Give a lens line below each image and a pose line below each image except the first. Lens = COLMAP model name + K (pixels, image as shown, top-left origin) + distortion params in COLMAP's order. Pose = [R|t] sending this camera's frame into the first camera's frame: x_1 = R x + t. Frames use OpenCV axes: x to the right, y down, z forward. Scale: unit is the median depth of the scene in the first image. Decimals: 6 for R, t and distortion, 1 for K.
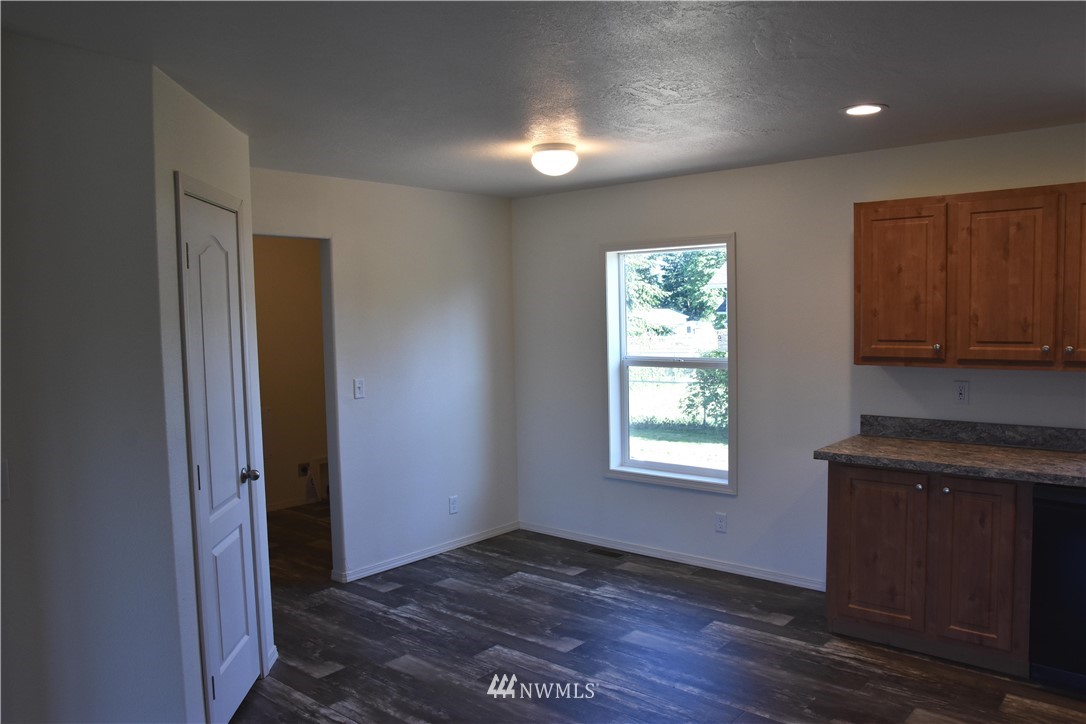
lens RADIAL K [[812.8, 0, 544.0], [0, 812.8, 368.0], [0, 0, 1]] dist [-0.131341, 0.119113]
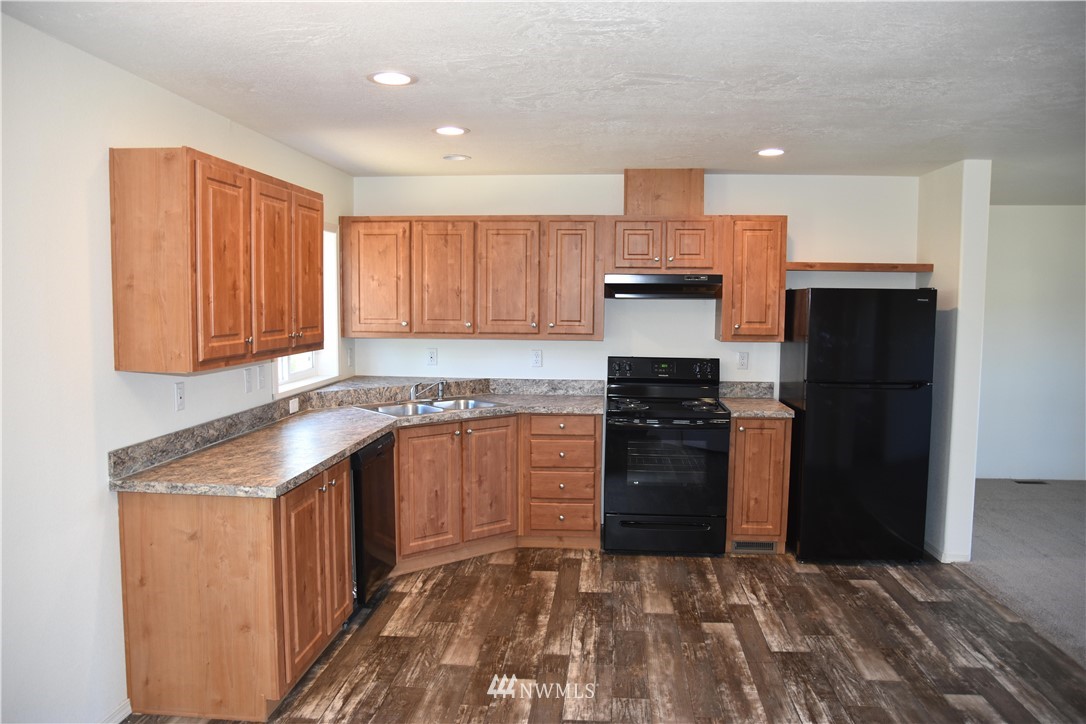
lens RADIAL K [[812.8, 0, 544.0], [0, 812.8, 368.0], [0, 0, 1]] dist [-0.131341, 0.119113]
pose [[-0.582588, -0.053855, 0.810982, -0.406787], [0.061277, 0.992052, 0.109899, -0.072108], [-0.810455, 0.113720, -0.574657, 1.238985]]
